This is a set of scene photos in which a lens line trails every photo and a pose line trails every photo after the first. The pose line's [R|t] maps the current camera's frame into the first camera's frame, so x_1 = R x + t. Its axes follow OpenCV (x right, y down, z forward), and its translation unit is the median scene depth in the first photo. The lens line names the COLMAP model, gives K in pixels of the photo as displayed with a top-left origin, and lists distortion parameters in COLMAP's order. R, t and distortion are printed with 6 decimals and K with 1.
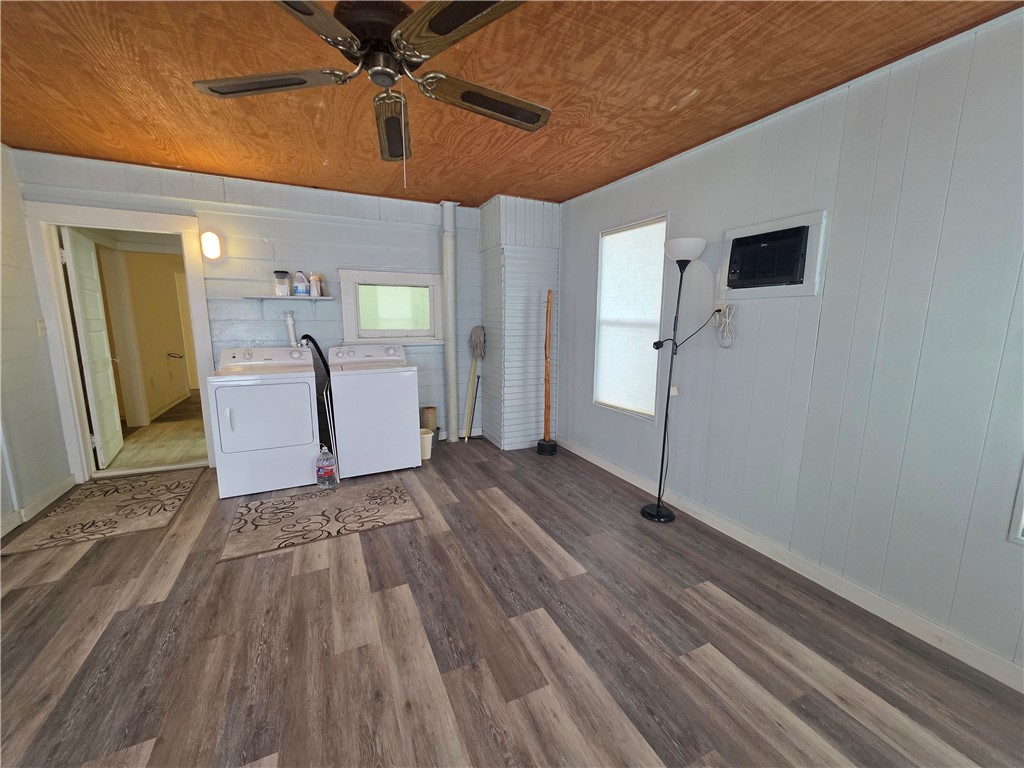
lens RADIAL K [[416.7, 0, 511.7], [0, 416.7, 387.2], [0, 0, 1]] dist [0.002701, 0.000296]
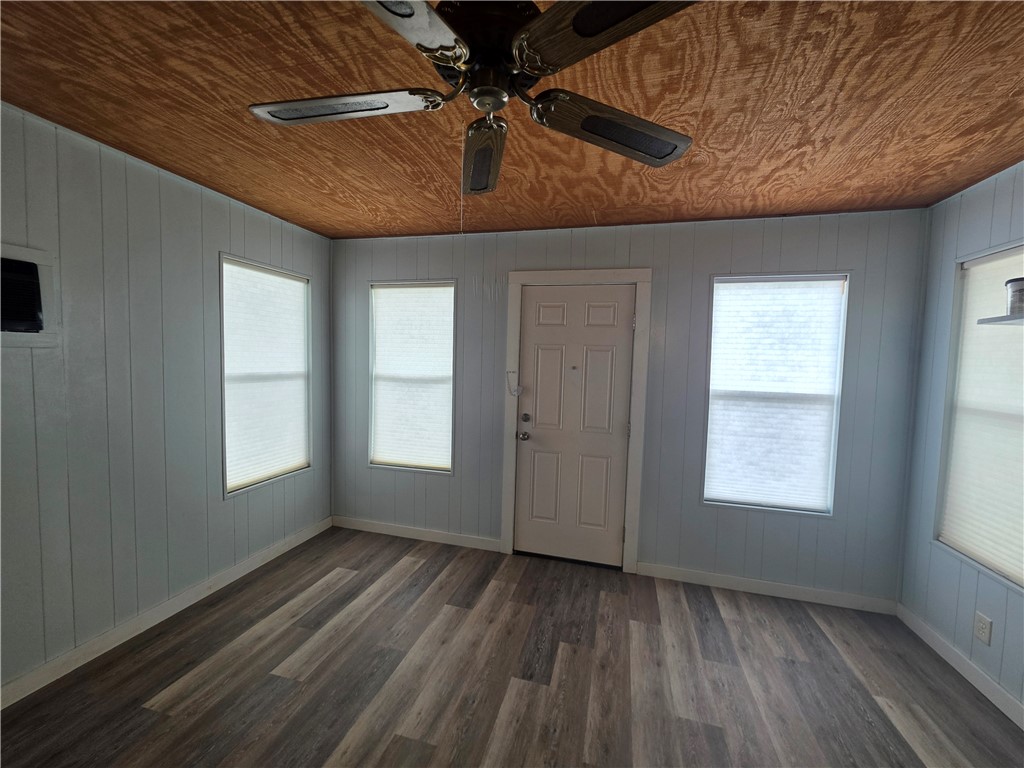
lens RADIAL K [[416.7, 0, 511.7], [0, 416.7, 387.2], [0, 0, 1]] dist [0.002701, 0.000296]
pose [[-0.762361, -0.072472, 0.643081, -0.698292], [0.074029, 0.977421, 0.197911, -0.305391], [-0.642904, 0.198487, -0.739782, 1.328457]]
